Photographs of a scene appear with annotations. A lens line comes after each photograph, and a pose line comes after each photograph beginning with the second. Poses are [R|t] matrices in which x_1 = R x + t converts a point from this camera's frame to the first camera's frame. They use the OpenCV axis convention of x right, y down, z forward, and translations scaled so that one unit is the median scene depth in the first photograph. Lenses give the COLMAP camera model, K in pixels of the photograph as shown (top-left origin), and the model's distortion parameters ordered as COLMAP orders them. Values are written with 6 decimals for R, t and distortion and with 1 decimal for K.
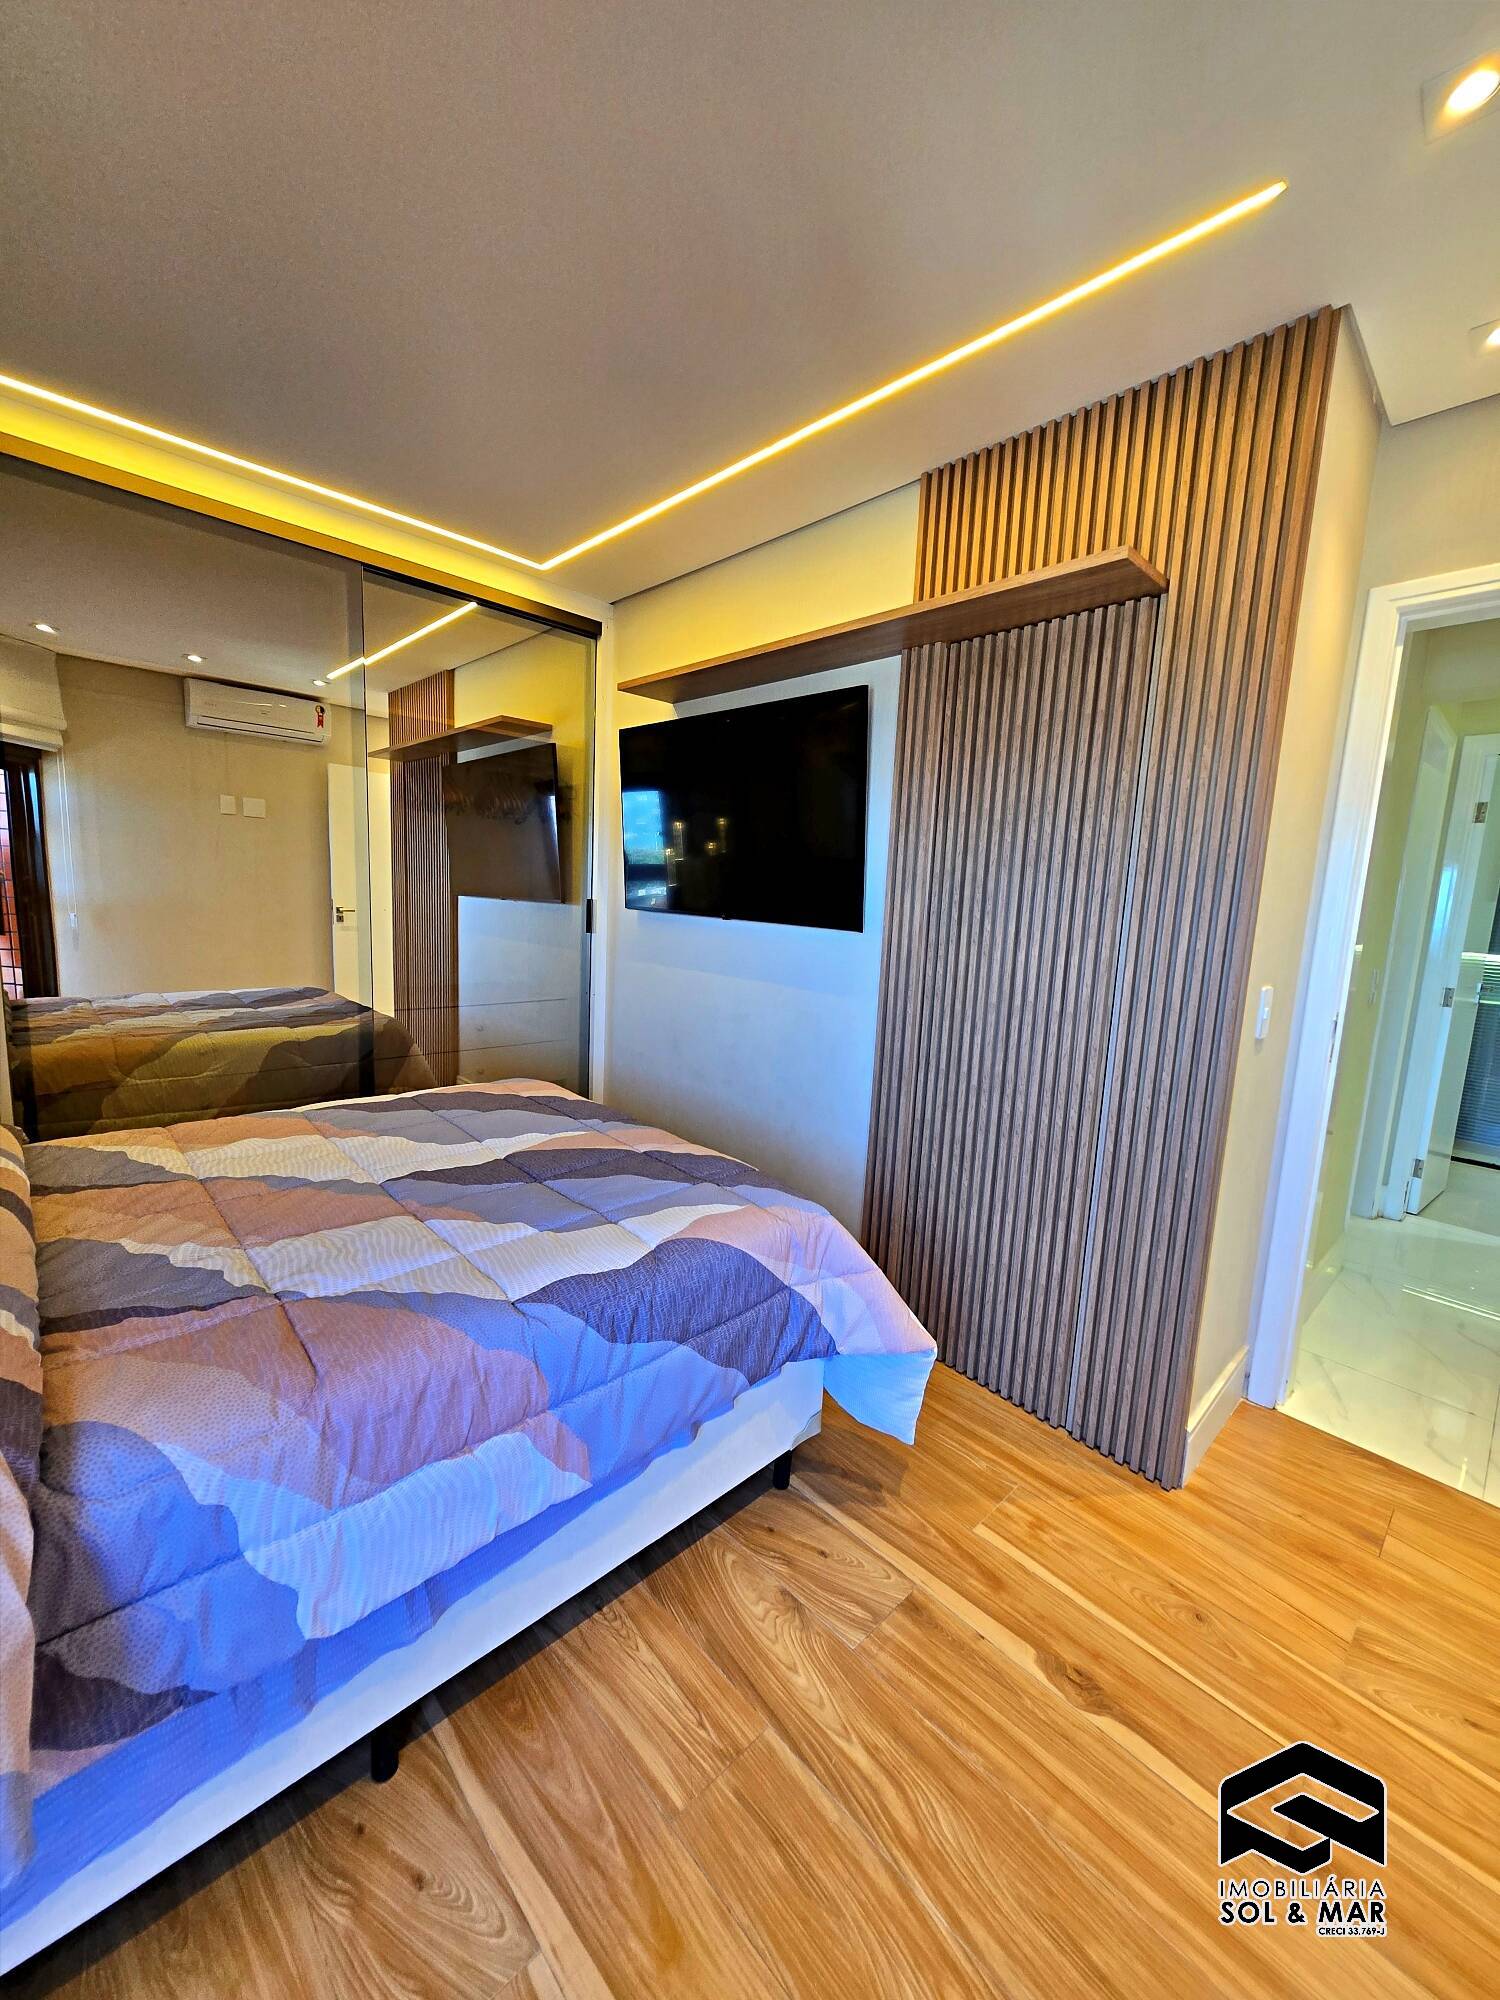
lens RADIAL K [[780.0, 0, 767.9], [0, 780.0, 1001.4], [0, 0, 1]] dist [0.001431, 0.000165]
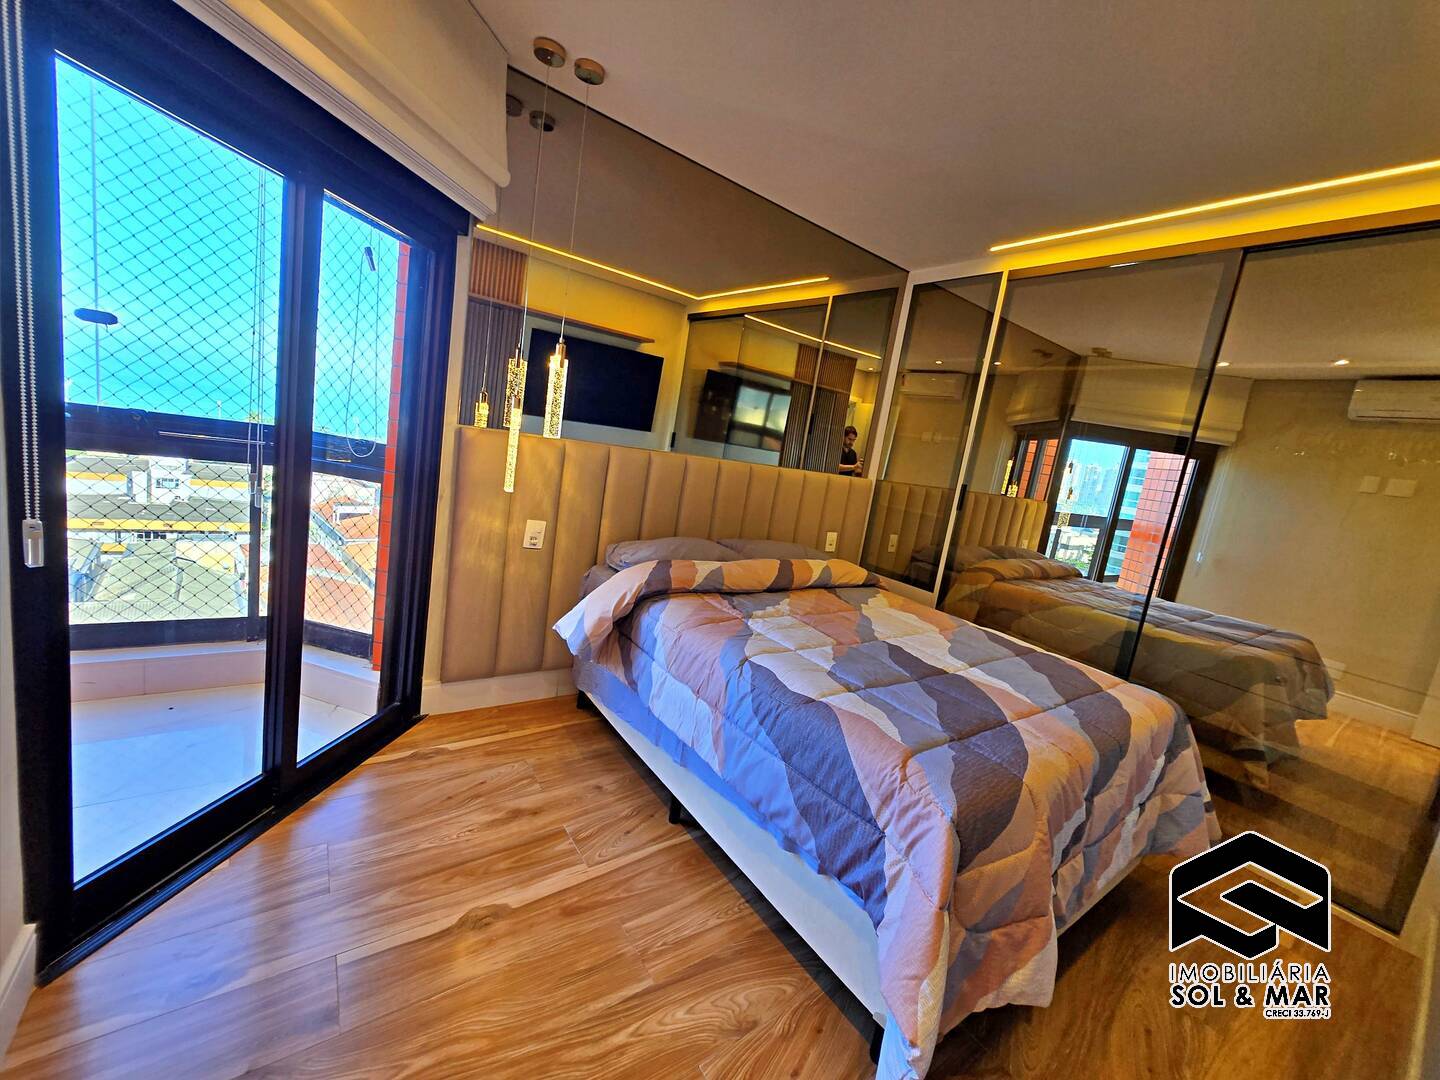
lens RADIAL K [[561.6, 0, 722.5], [0, 561.6, 532.0], [0, 0, 1]] dist [0.001431, 0.000165]
pose [[-0.128709, 0.084470, -0.988078, 0.652797], [-0.296383, 0.947549, 0.119612, -0.030636], [0.946357, 0.308245, -0.096923, 0.651614]]
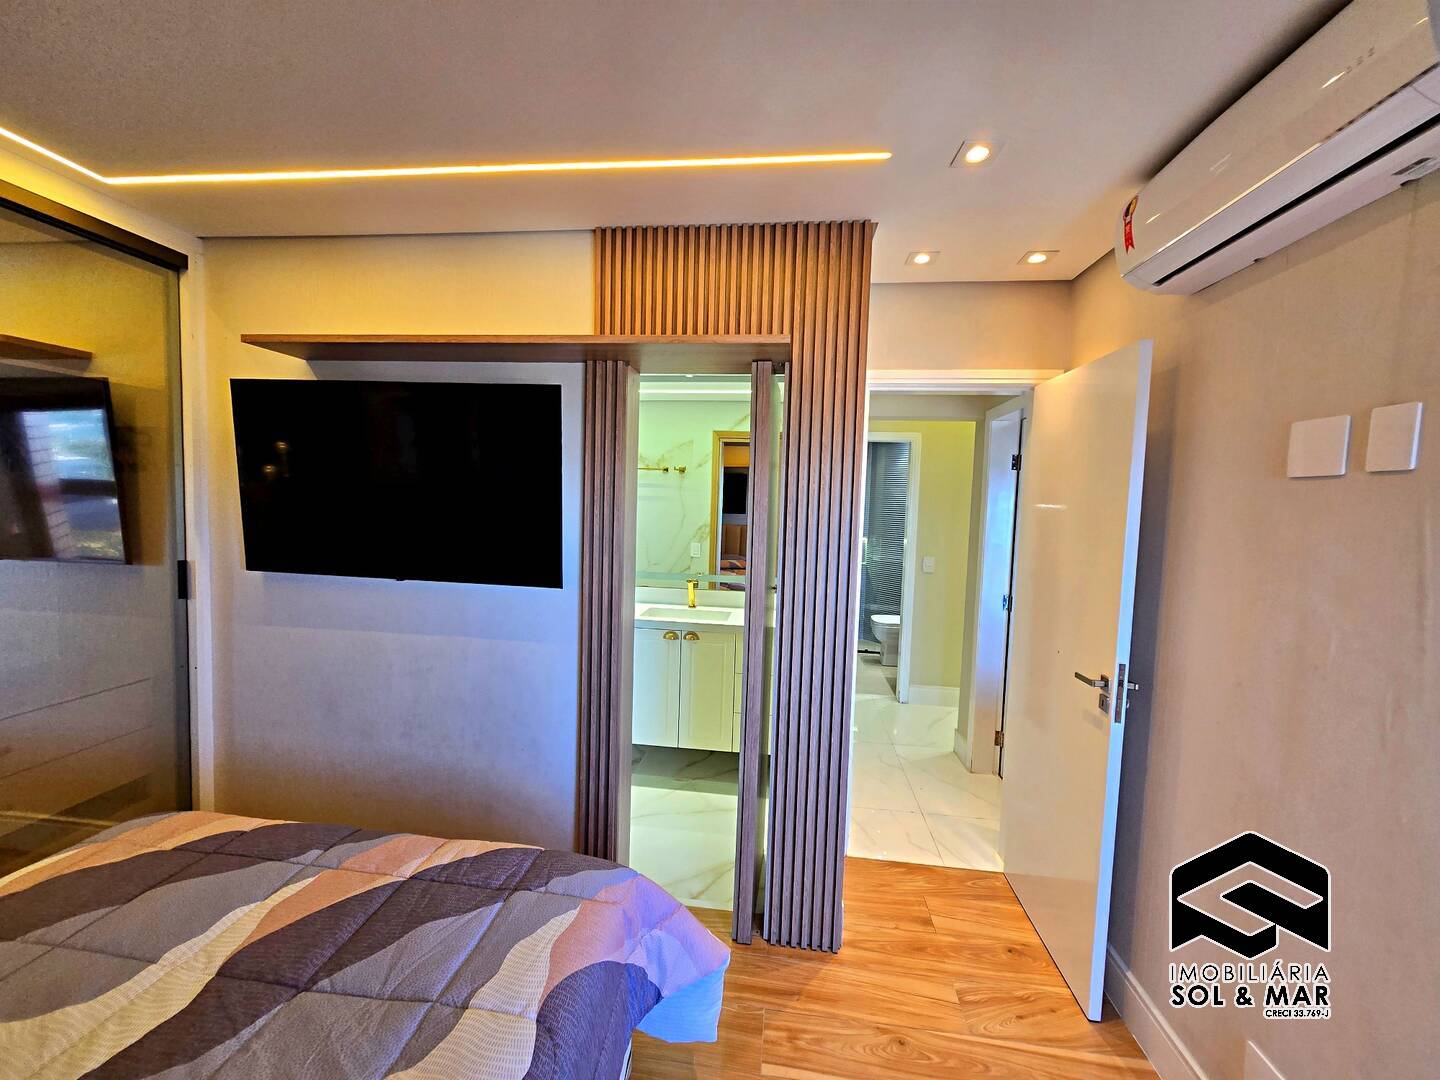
lens RADIAL K [[561.6, 0, 722.5], [0, 561.6, 532.0], [0, 0, 1]] dist [0.001431, 0.000165]
pose [[0.776128, -0.061941, 0.627525, -0.277438], [0.094197, 0.995386, -0.018253, -0.172831], [-0.623499, 0.073278, 0.778382, 0.235543]]
